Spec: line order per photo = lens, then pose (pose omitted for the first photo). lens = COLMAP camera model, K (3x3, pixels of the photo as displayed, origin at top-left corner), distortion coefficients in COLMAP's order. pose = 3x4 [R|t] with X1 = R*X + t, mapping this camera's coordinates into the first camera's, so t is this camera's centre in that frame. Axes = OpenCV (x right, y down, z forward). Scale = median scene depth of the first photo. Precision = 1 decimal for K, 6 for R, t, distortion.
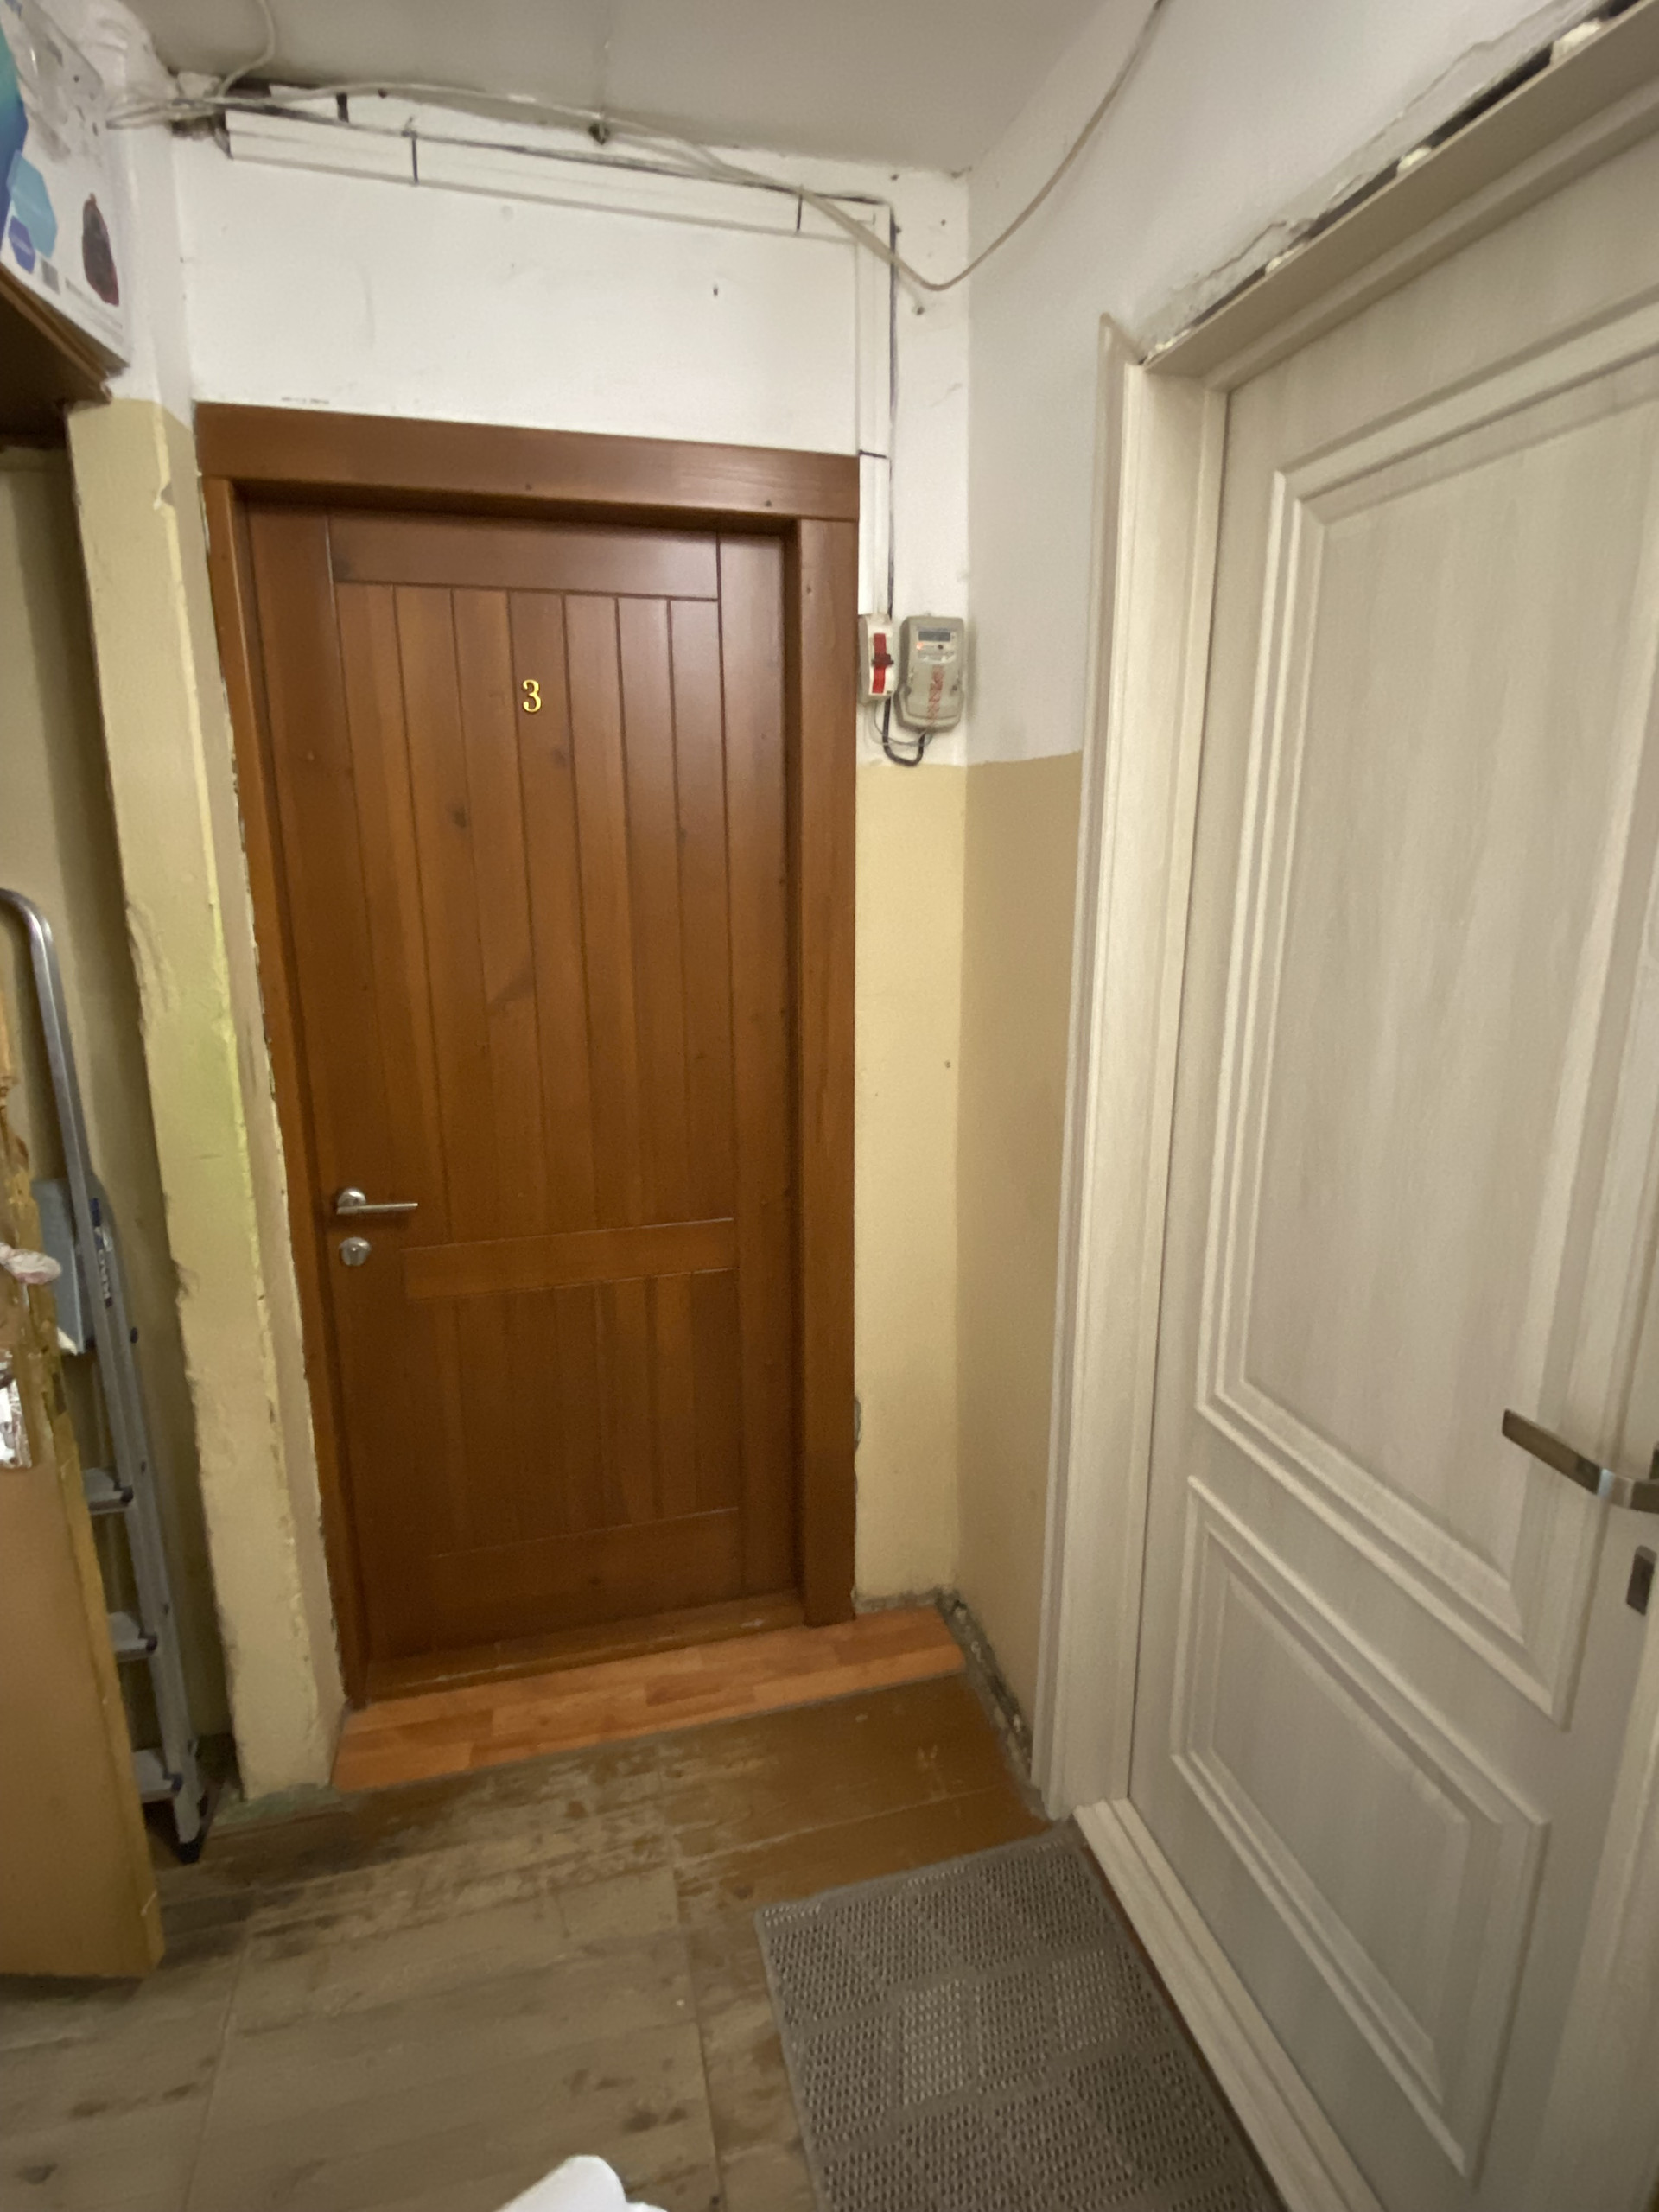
lens RADIAL K [[1115.6, 0, 829.5], [0, 1115.6, 1106.0], [0, 0, 1]] dist [0.017788, -0.018912]
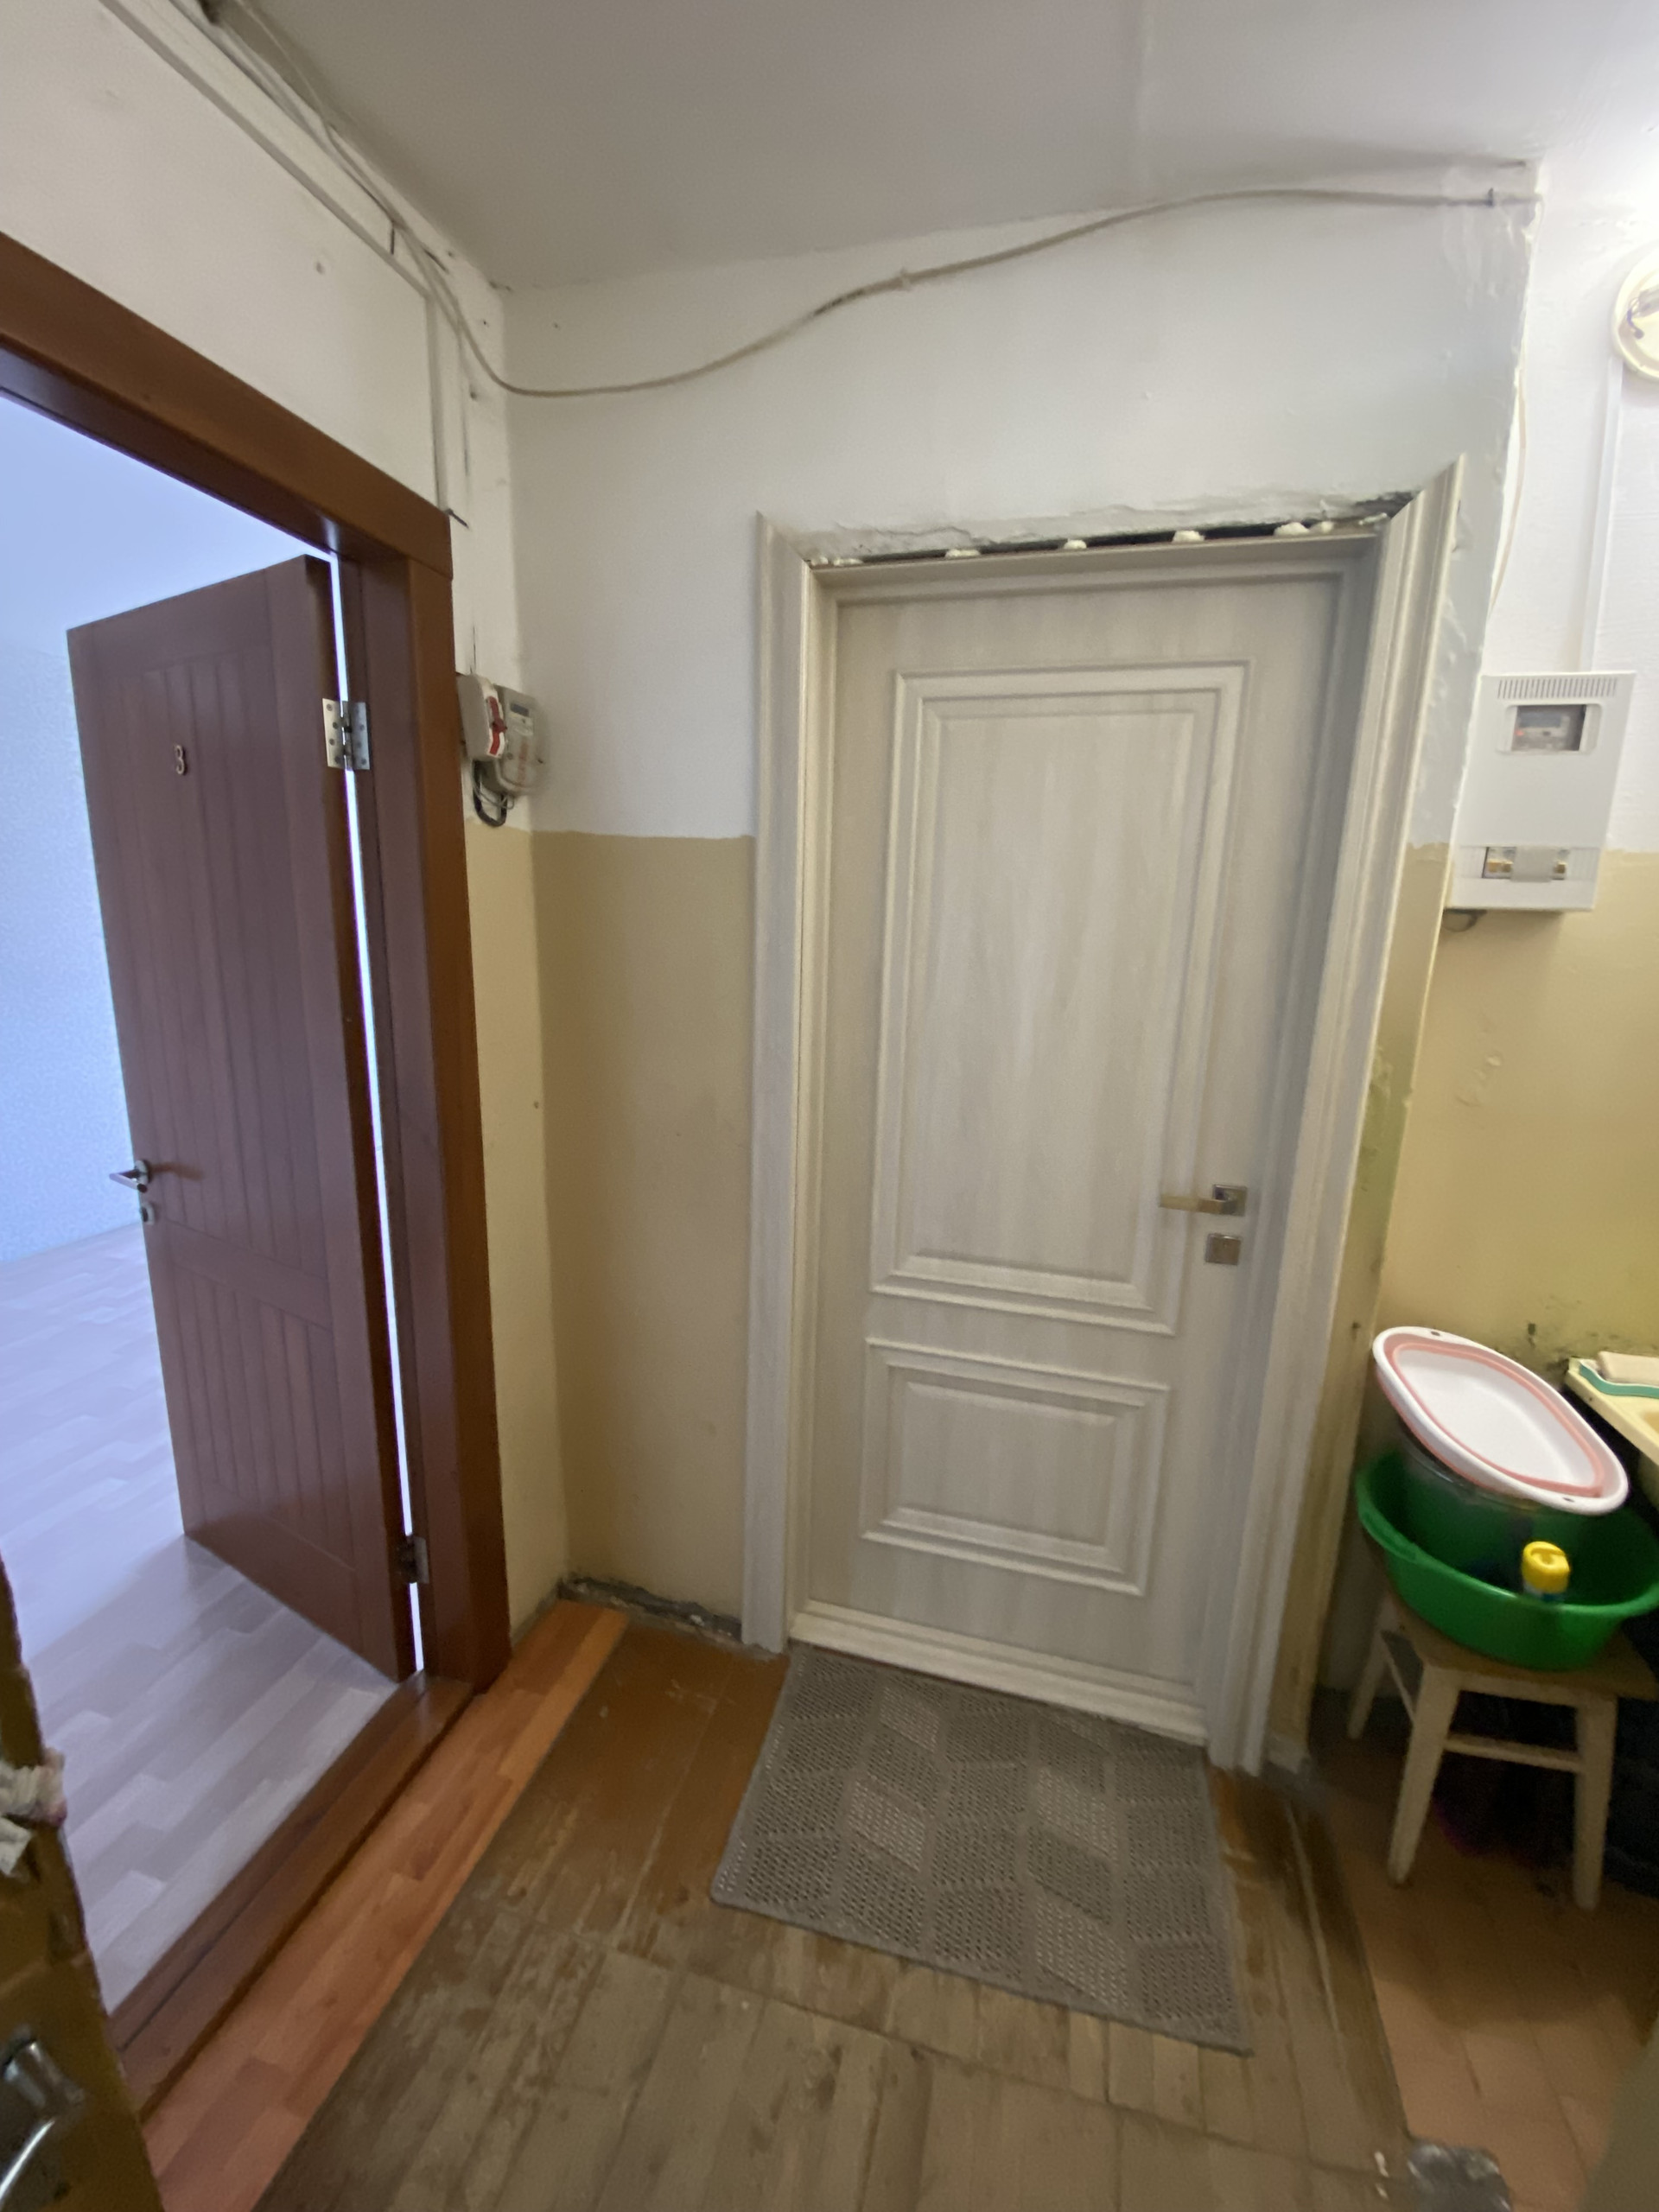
lens RADIAL K [[884.0, 0, 829.5], [0, 884.0, 1106.0], [0, 0, 1]] dist [0.012399, -0.016404]
pose [[0.500411, -0.163382, 0.850232, -0.568991], [0.172507, 0.981158, 0.087010, -0.072672], [-0.848428, 0.103131, 0.519167, 0.361709]]
